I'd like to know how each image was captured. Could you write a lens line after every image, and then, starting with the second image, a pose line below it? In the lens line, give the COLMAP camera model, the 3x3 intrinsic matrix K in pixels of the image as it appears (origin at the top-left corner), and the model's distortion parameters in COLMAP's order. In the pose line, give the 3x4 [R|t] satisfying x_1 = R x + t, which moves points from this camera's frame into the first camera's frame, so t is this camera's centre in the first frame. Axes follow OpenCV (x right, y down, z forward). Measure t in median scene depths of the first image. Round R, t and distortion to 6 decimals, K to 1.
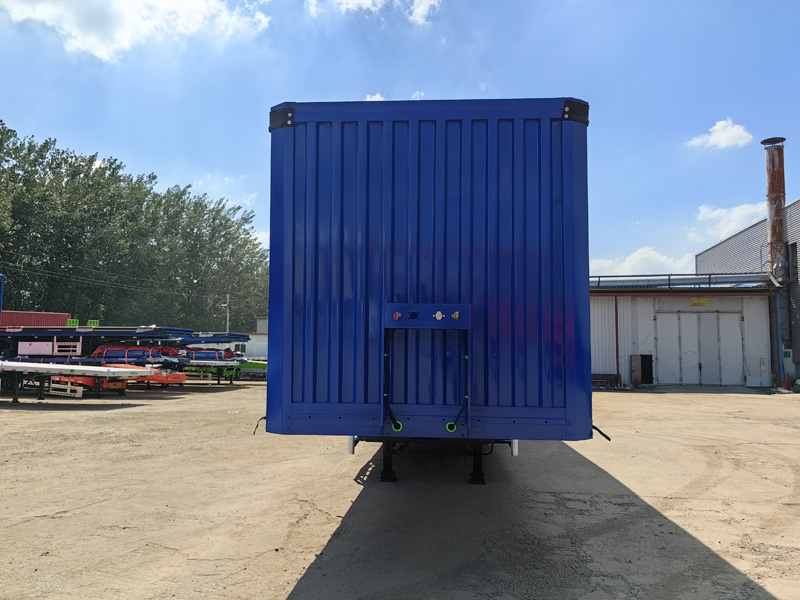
lens RADIAL K [[630.9, 0, 399.7], [0, 630.9, 316.2], [0, 0, 1]] dist [0.055589, -0.082166]
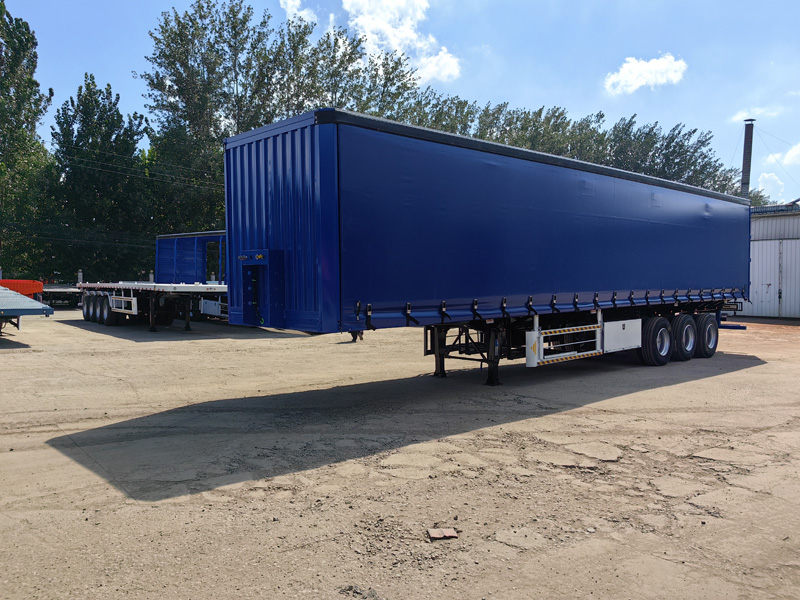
lens RADIAL K [[634.1, 0, 400.0], [0, 634.1, 300.0], [0, 0, 1]] dist [-0.002739, -0.005412]
pose [[0.738374, 0.012091, -0.674283, 1.177683], [0.041714, 0.997106, 0.063559, 0.019769], [0.673100, -0.075057, 0.735732, -0.019457]]
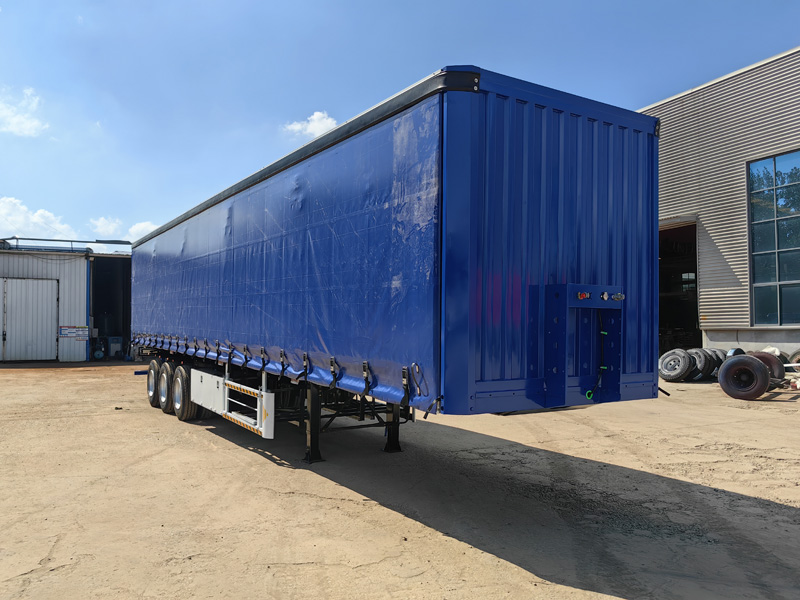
lens RADIAL K [[630.9, 0, 399.7], [0, 630.9, 316.2], [0, 0, 1]] dist [0.055589, -0.082166]
pose [[0.806131, -0.001196, 0.591737, -0.690134], [-0.027522, 0.998840, 0.039513, 0.000290], [-0.591097, -0.048139, 0.805162, 0.239110]]
